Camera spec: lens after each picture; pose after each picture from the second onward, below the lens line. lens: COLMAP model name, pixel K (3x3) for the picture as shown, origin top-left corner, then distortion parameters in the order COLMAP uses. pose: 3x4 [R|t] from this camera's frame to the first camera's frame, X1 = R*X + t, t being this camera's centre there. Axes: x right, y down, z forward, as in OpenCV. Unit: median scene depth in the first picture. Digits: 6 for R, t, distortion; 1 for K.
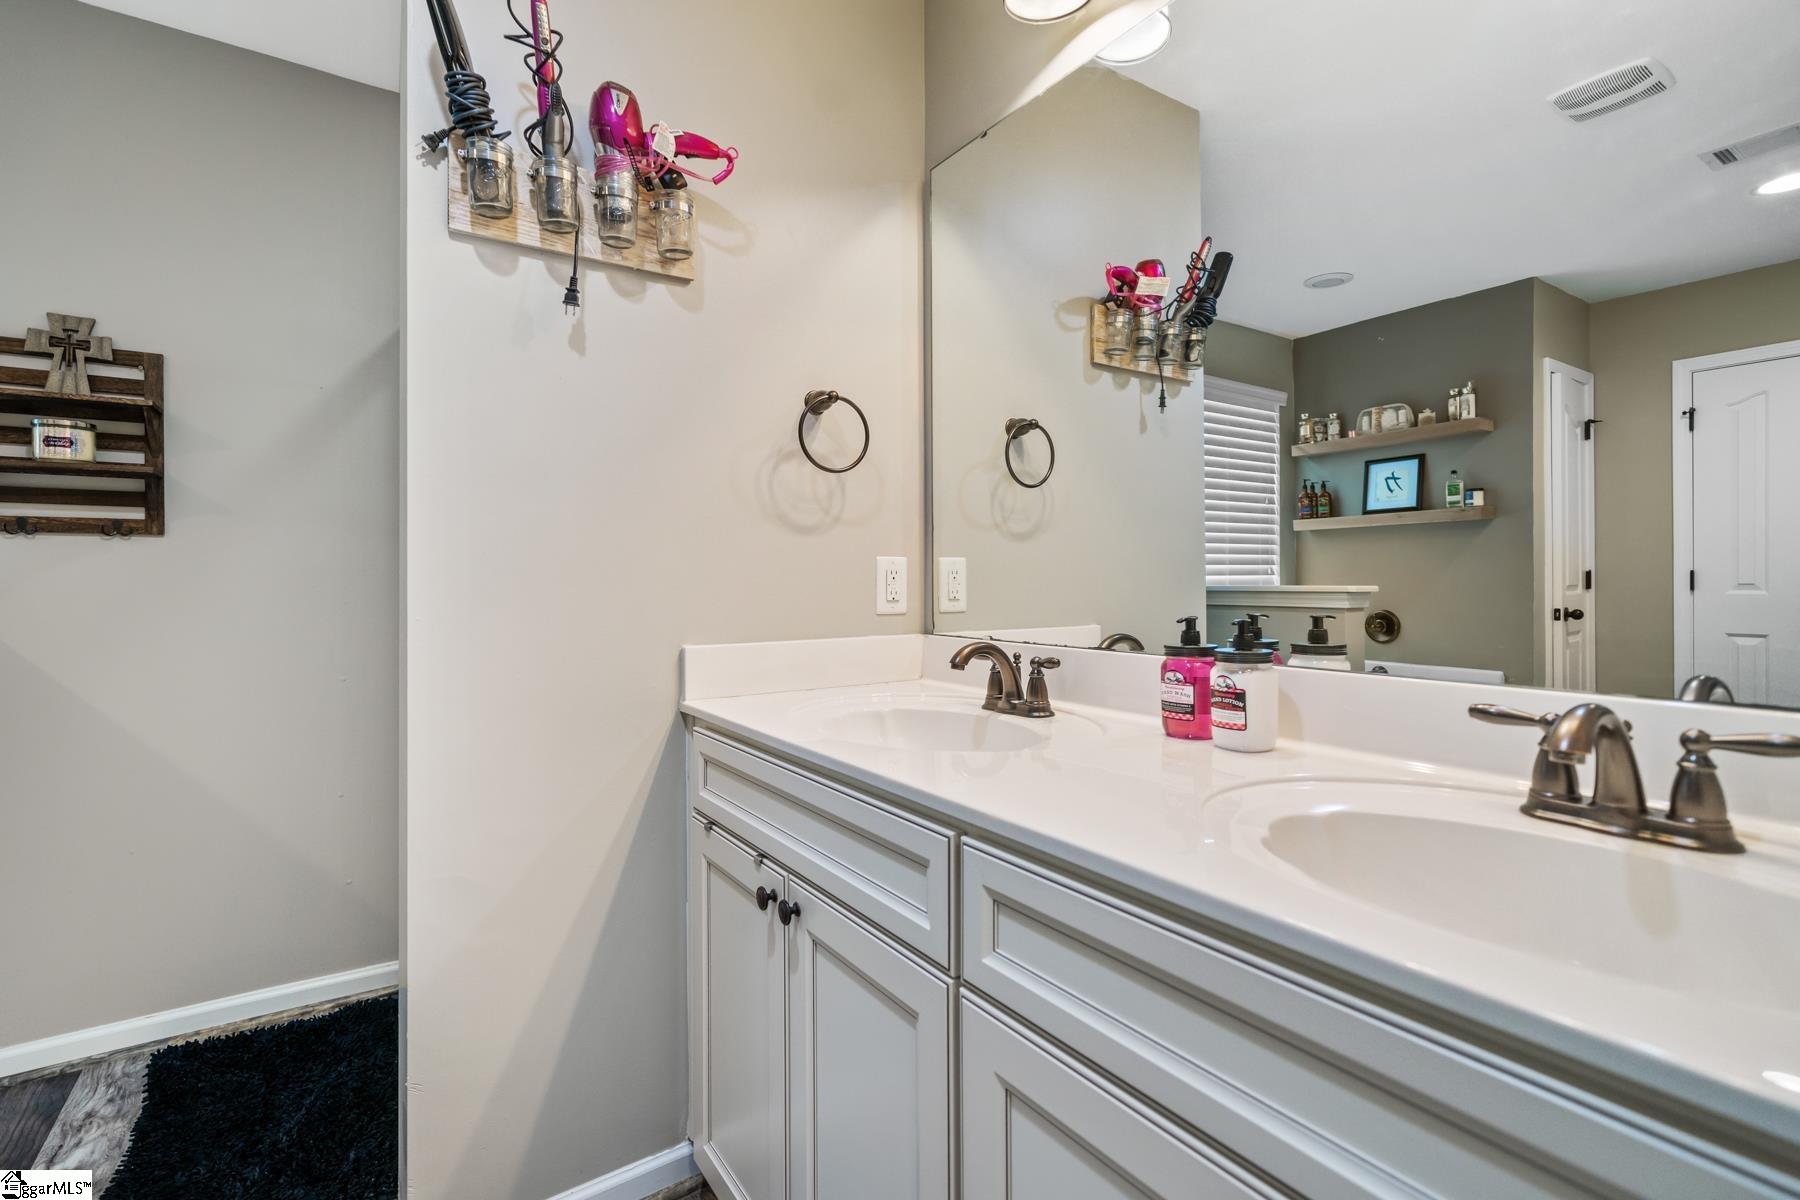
lens RADIAL K [[831.5, 0, 903.2], [0, 831.5, 585.4], [0, 0, 1]] dist [0.002117, 0.000618]
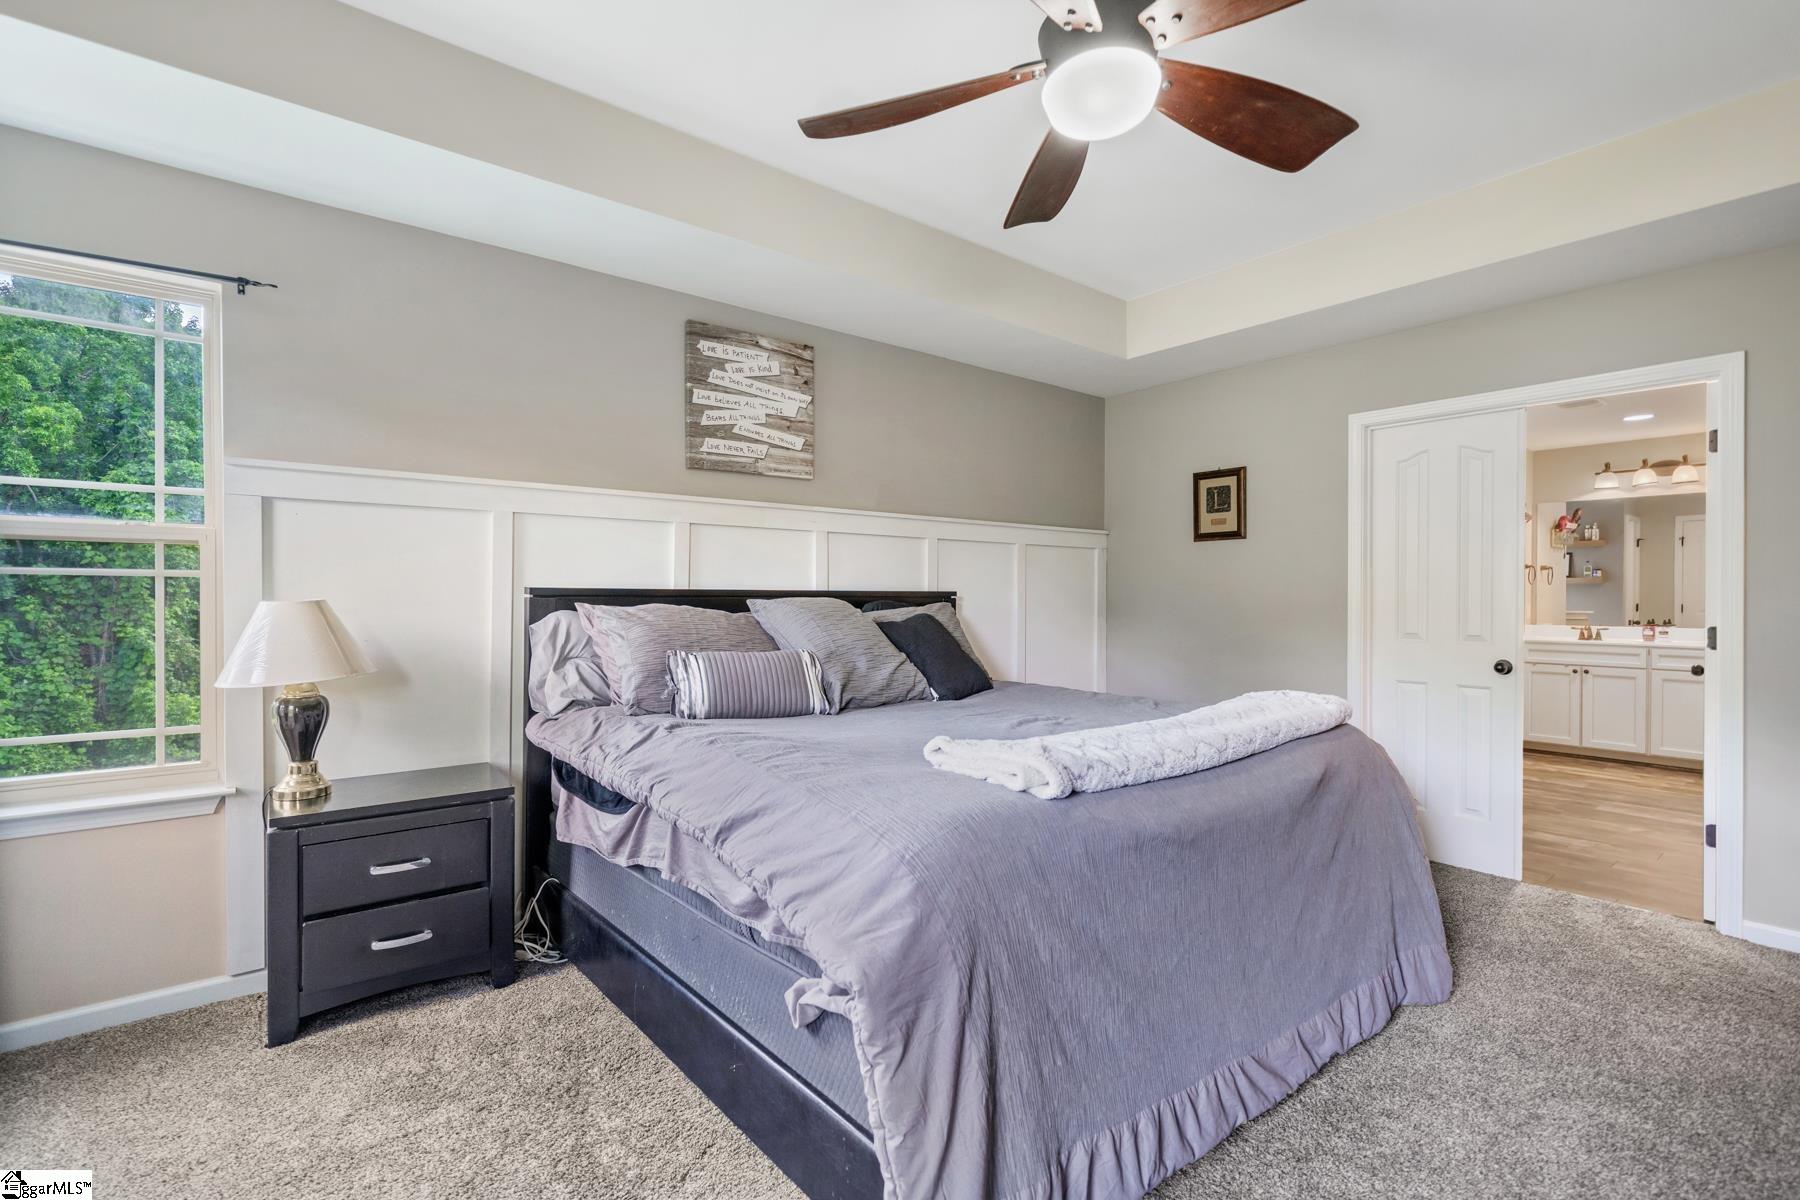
lens RADIAL K [[829.2, 0, 900.0], [0, 829.2, 600.0], [0, 0, 1]] dist [0.000016, -0.000085]
pose [[0.997009, 0.006911, 0.076978, -2.685759], [-0.006807, 0.999976, -0.001605, -0.023948], [-0.076987, 0.001077, 0.997031, -2.178652]]
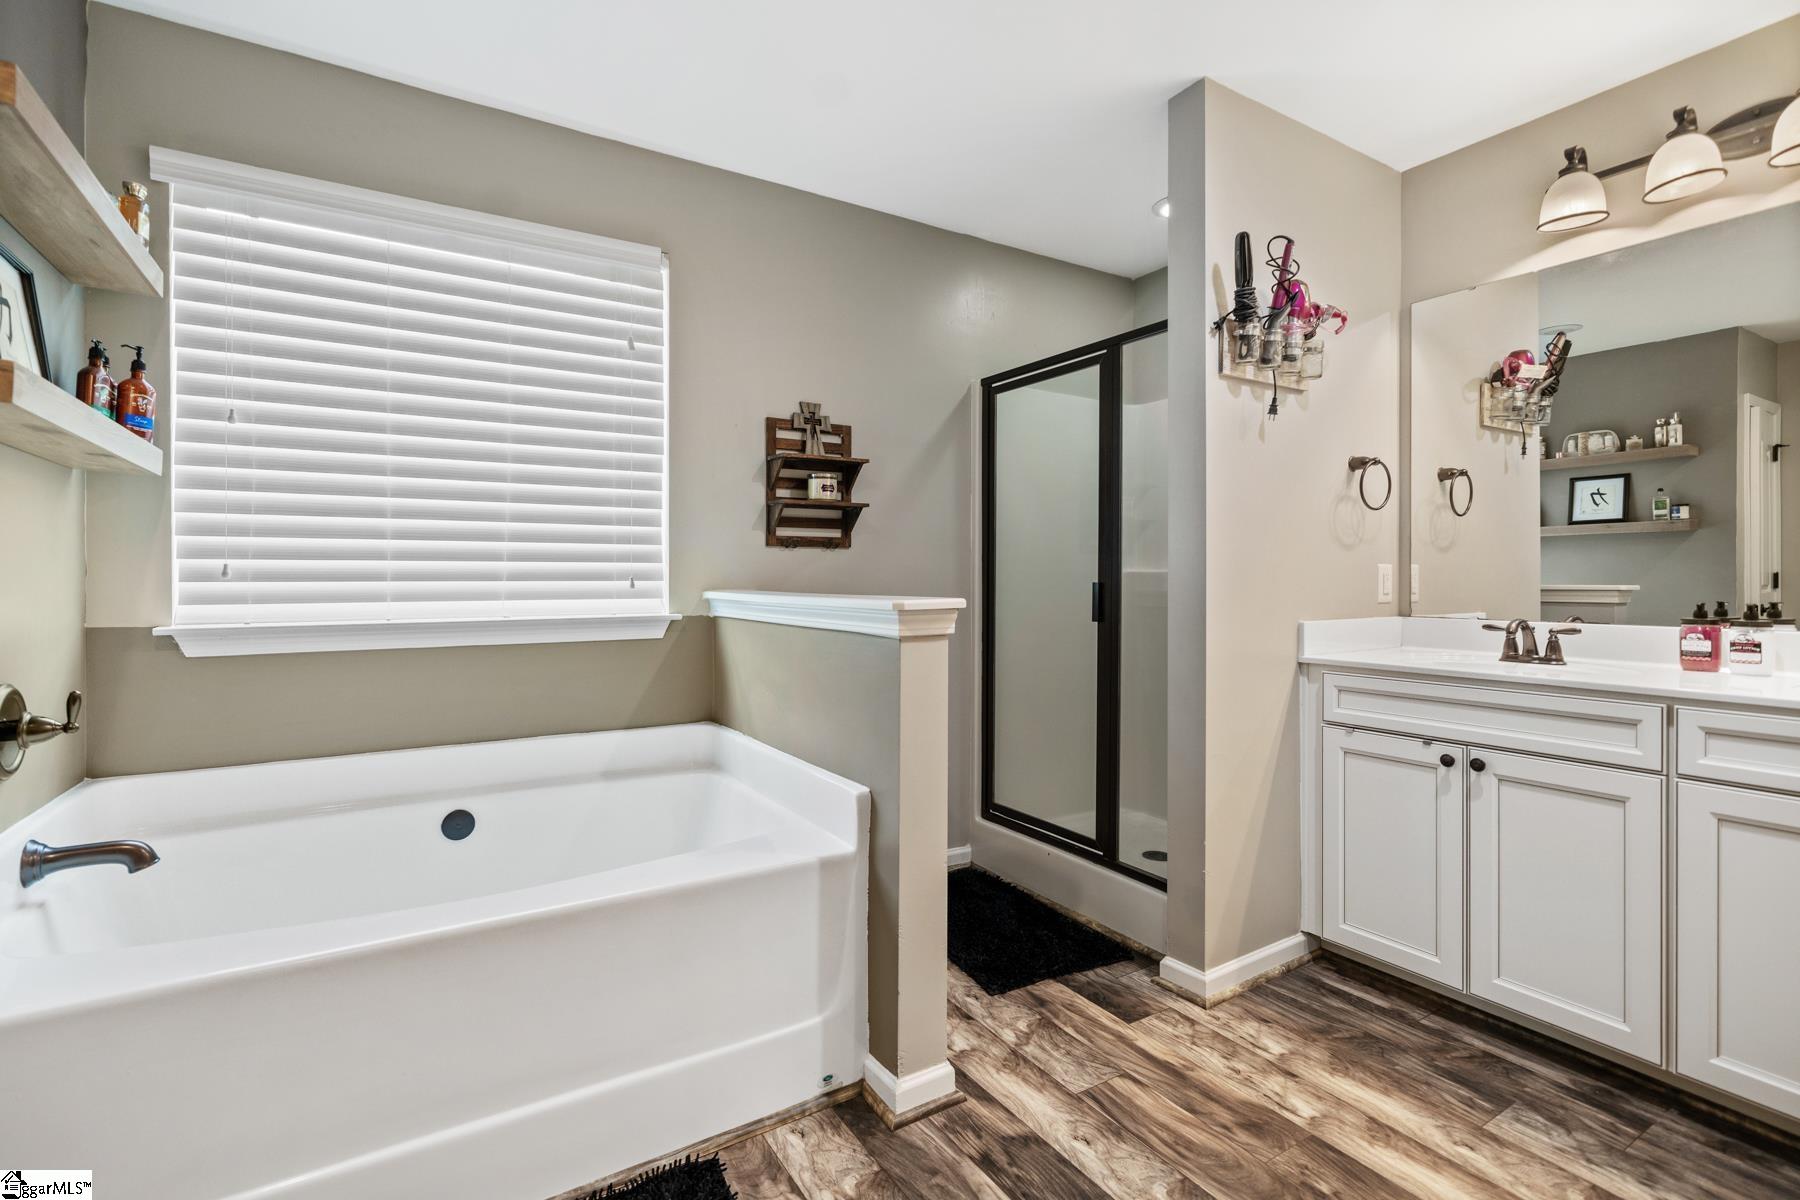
lens RADIAL K [[840.3, 0, 897.4], [0, 840.3, 584.0], [0, 0, 1]] dist [-0.001020, 0.000187]
pose [[0.998847, 0.004077, -0.047825, -0.685075], [-0.004058, 0.999992, 0.000481, 0.002743], [0.047826, -0.000287, 0.998856, -0.457965]]
